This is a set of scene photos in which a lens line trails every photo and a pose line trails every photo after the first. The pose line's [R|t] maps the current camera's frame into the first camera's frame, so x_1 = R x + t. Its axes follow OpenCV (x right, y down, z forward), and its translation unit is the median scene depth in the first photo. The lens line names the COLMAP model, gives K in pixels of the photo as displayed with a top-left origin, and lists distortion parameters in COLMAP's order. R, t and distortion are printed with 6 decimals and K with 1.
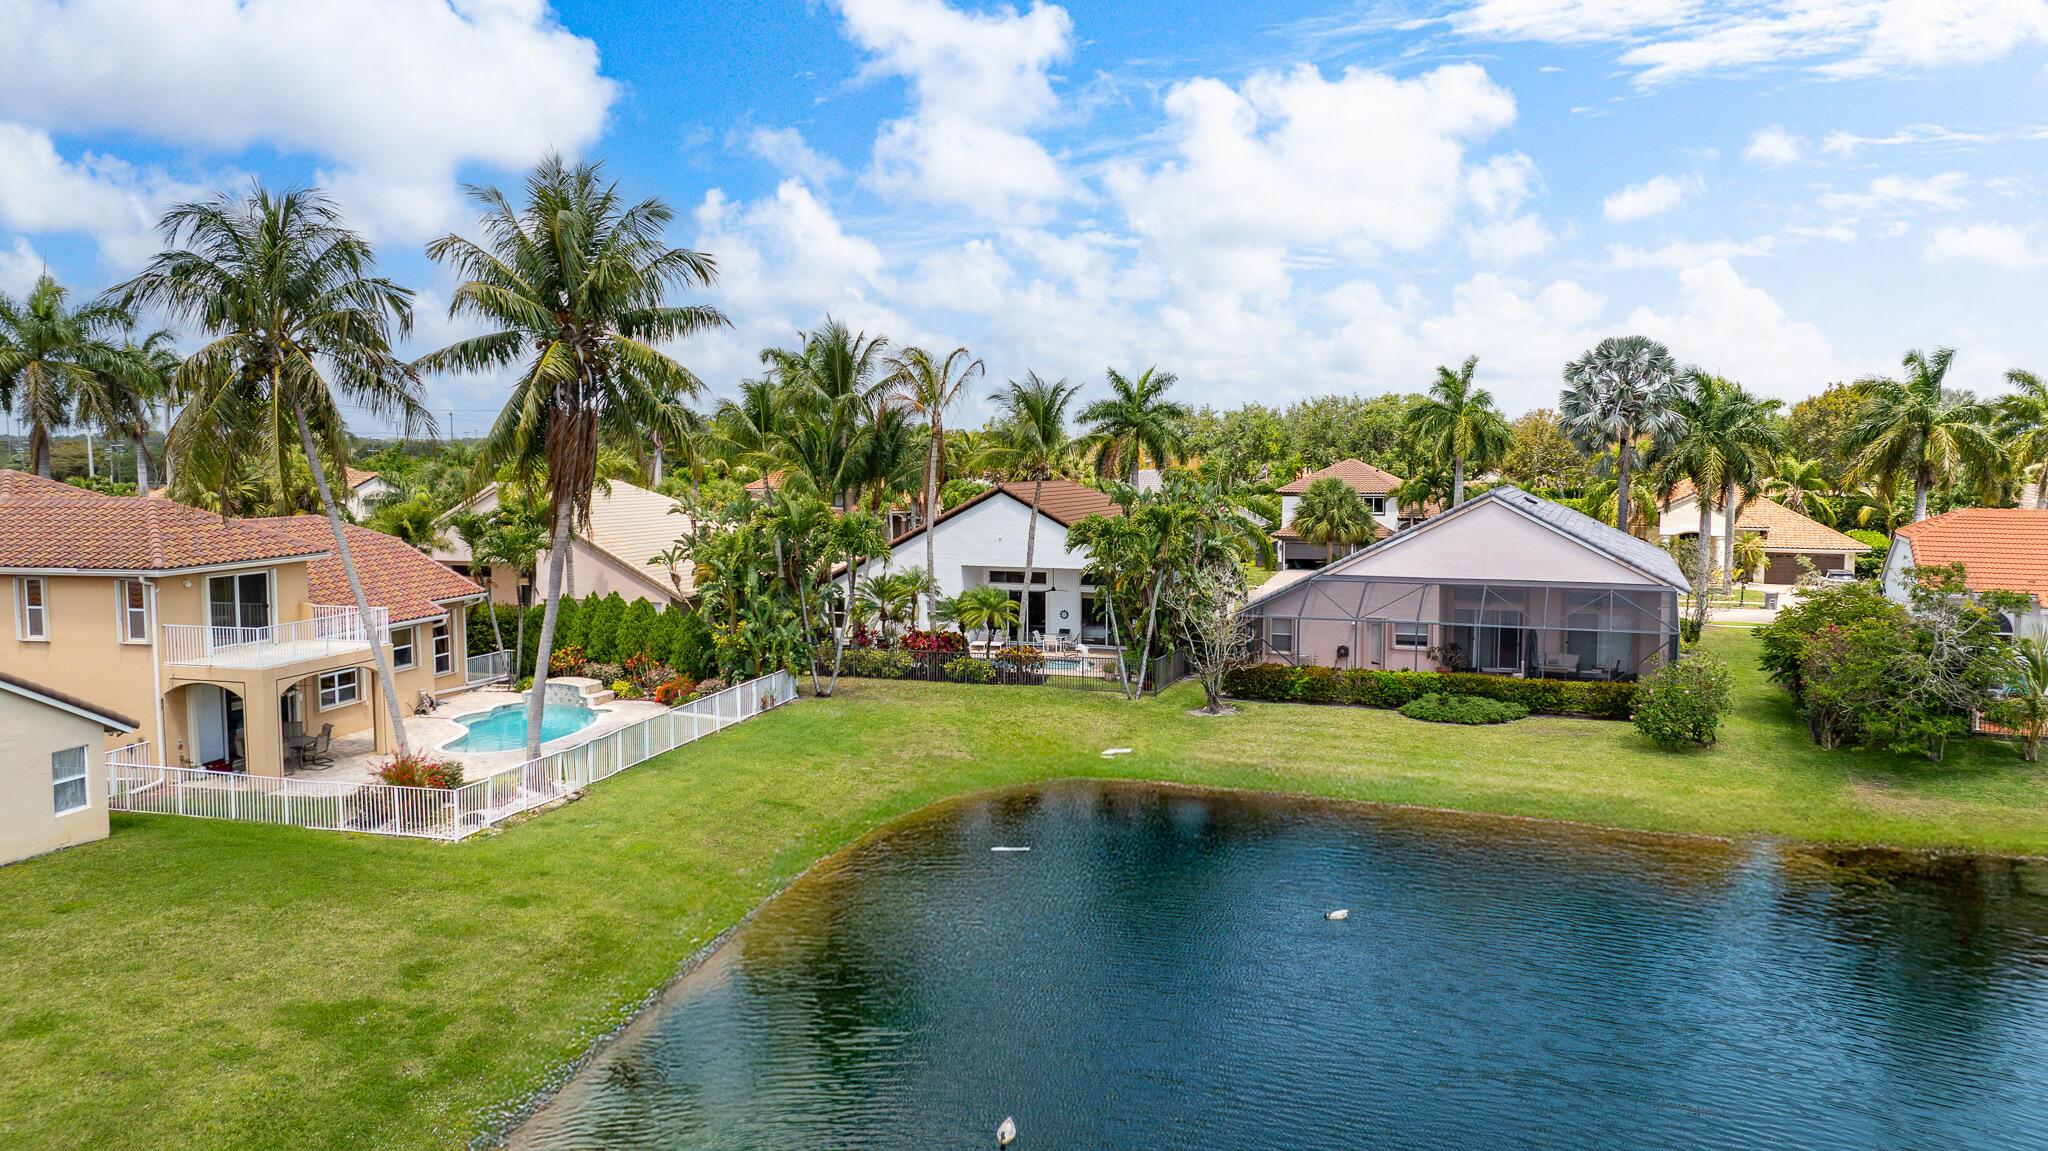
lens RADIAL K [[1427.4, 0, 1019.2], [0, 1427.4, 532.3], [0, 0, 1]] dist [-0.005299, -0.000894]
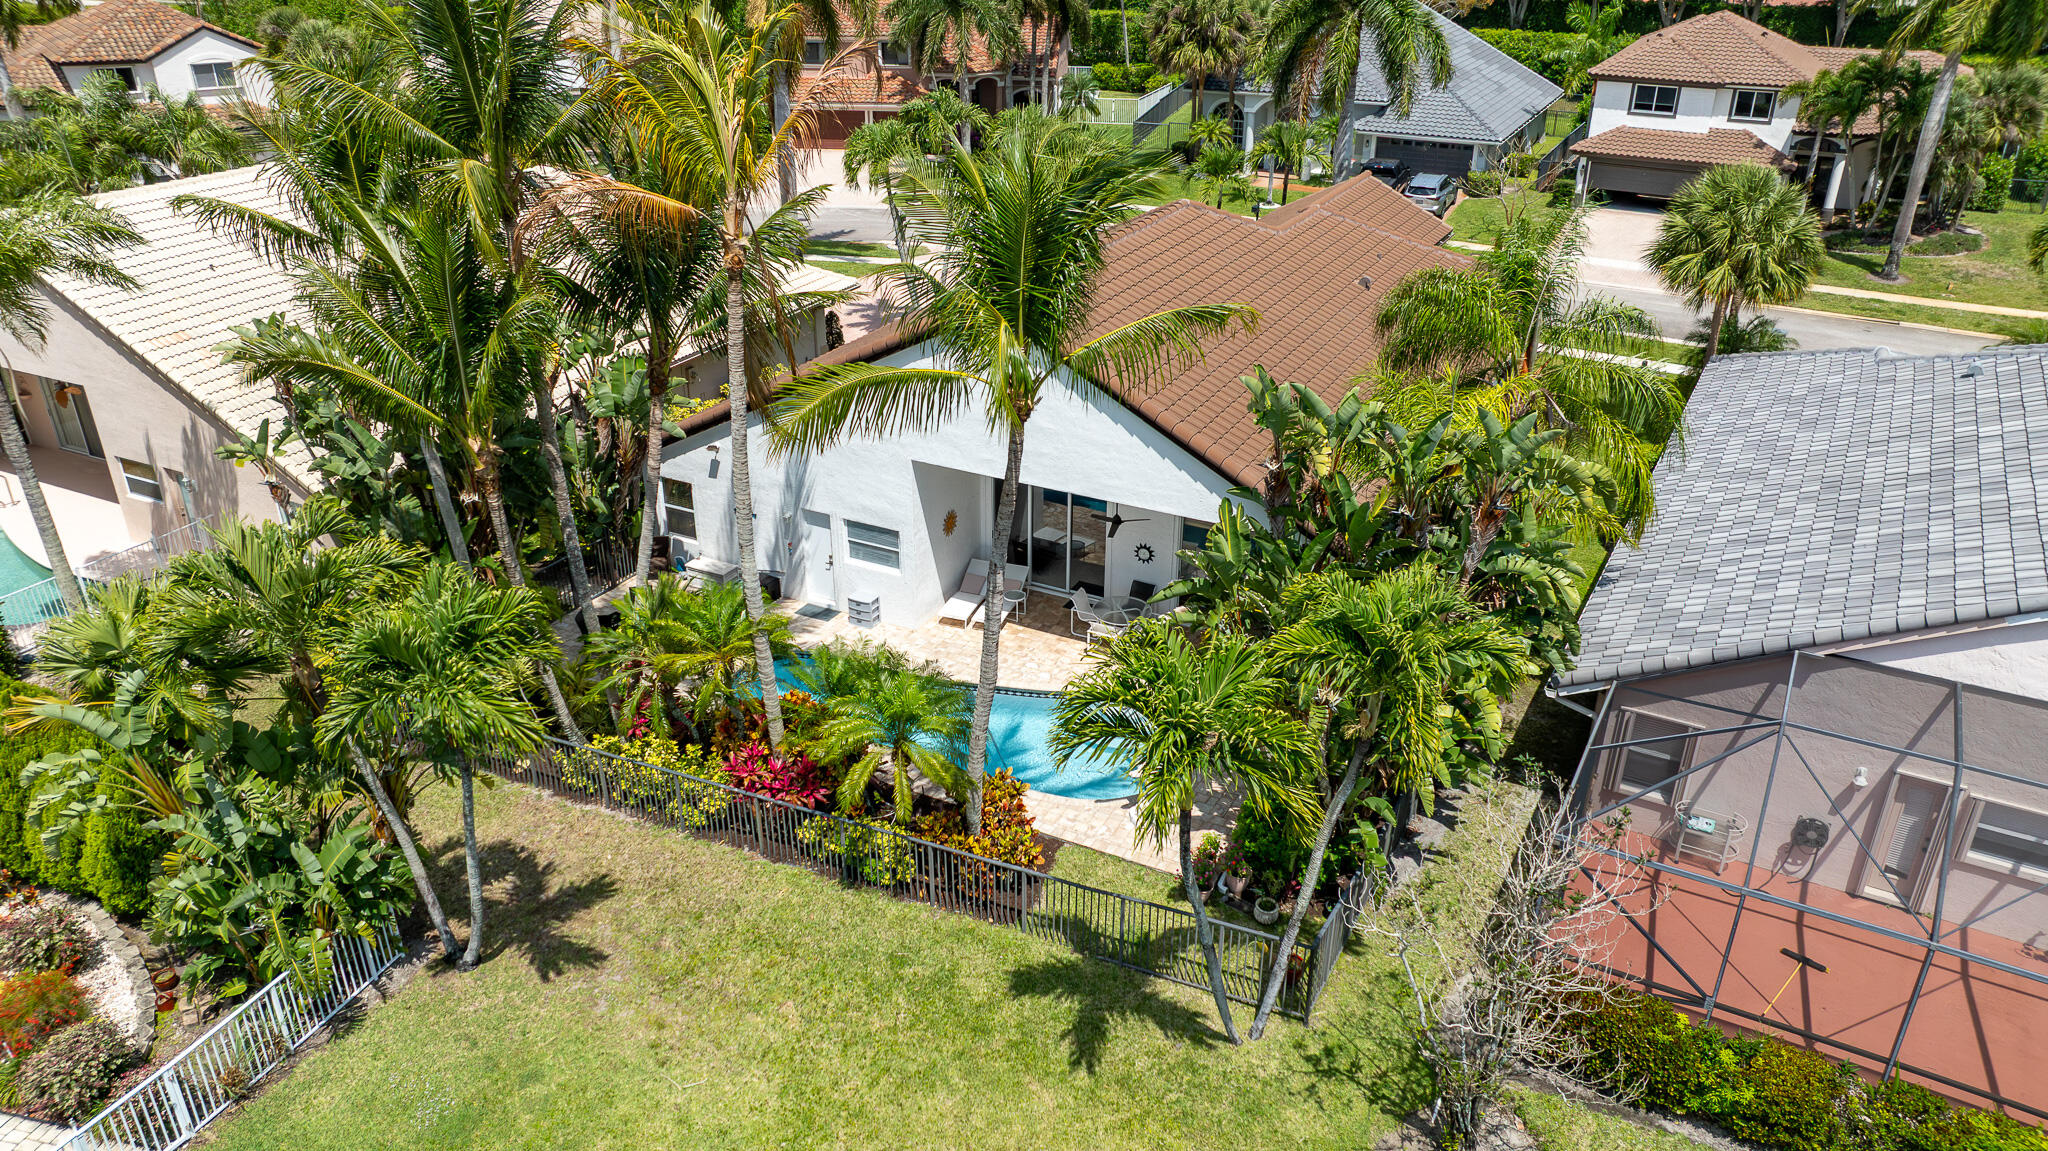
lens RADIAL K [[1442.3, 0, 1024.0], [0, 1442.3, 575.5], [0, 0, 1]] dist [-0.012783, -0.003150]
pose [[0.990753, 0.064587, -0.119315, 0.058688], [-0.012934, 0.920377, 0.390818, -0.141321], [0.135056, -0.385661, 0.912702, 0.678003]]
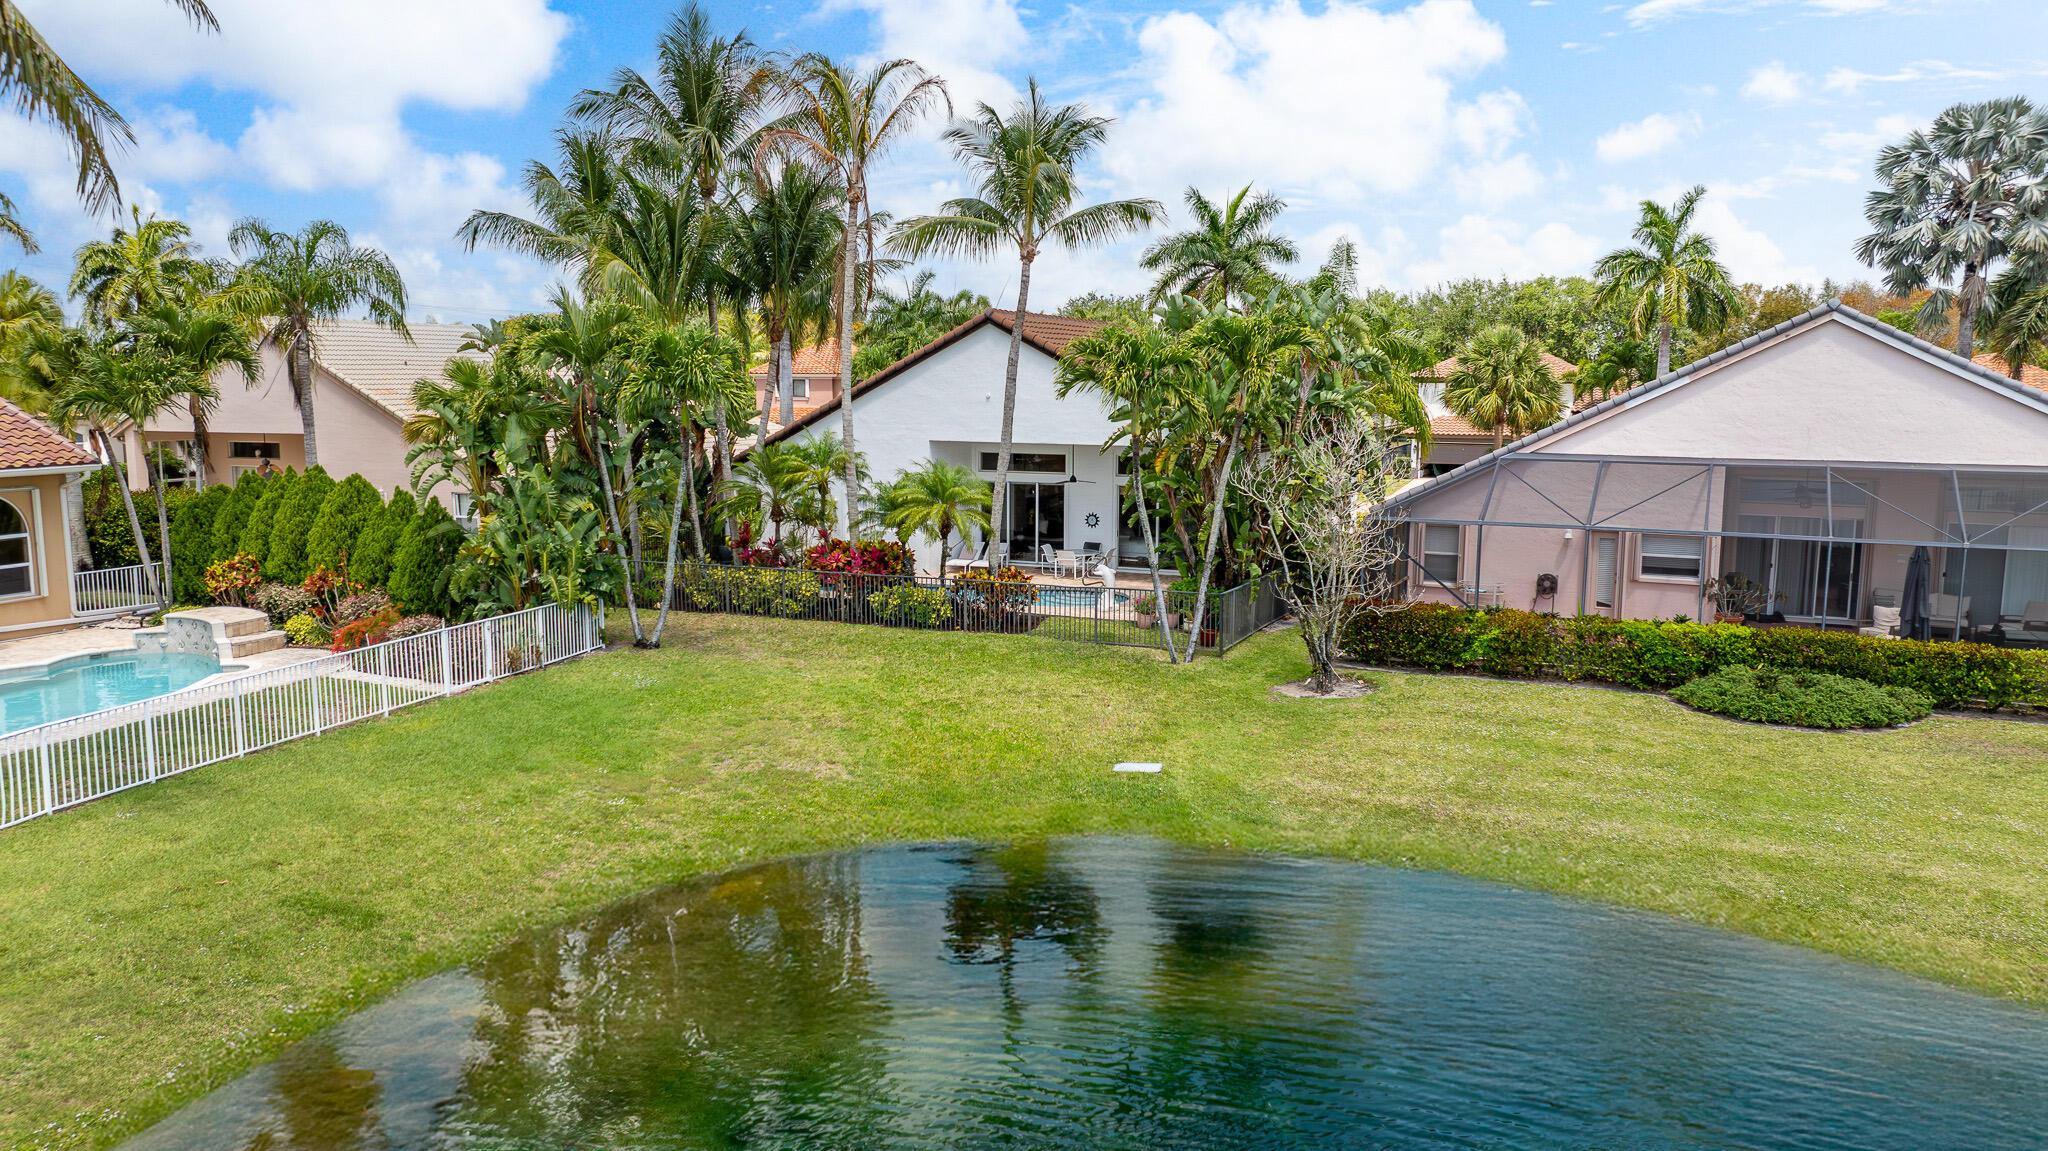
lens RADIAL K [[1442.3, 0, 1024.0], [0, 1442.3, 575.5], [0, 0, 1]] dist [-0.012783, -0.003150]
pose [[0.997466, 0.015029, -0.069543, 0.055752], [-0.009277, 0.996563, 0.082319, 0.035062], [0.070541, -0.081465, 0.994177, 0.417162]]
